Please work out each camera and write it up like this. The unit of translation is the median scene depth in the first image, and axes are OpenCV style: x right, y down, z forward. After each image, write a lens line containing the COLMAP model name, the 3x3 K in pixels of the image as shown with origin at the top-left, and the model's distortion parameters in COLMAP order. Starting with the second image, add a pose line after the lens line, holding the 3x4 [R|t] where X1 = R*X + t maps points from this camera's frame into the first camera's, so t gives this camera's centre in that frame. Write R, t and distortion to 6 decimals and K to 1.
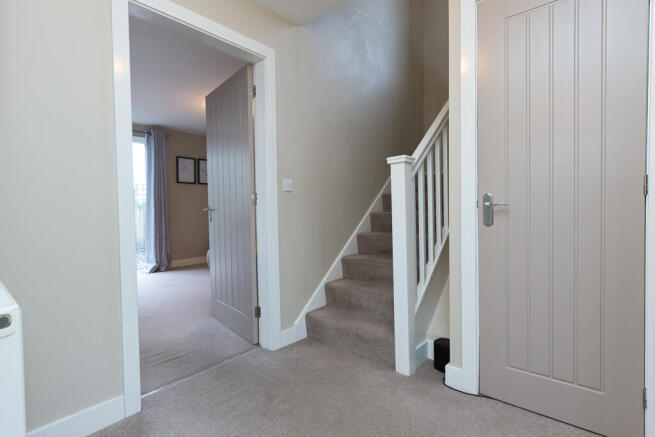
lens RADIAL K [[321.5, 0, 323.4], [0, 321.5, 218.5], [0, 0, 1]] dist [0.007799, -0.005907]
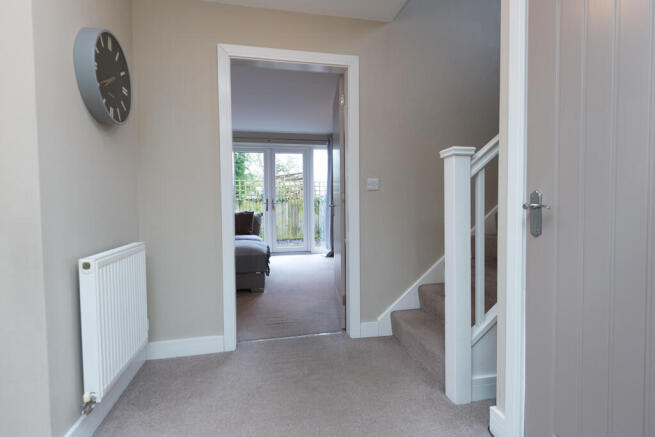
lens RADIAL K [[321.5, 0, 326.2], [0, 321.5, 217.5], [0, 0, 1]] dist [0.007799, -0.005907]
pose [[0.792576, 0.032091, -0.608928, 0.409530], [-0.021394, 0.999463, 0.024826, -0.018848], [0.609398, -0.006649, 0.792837, 0.092256]]
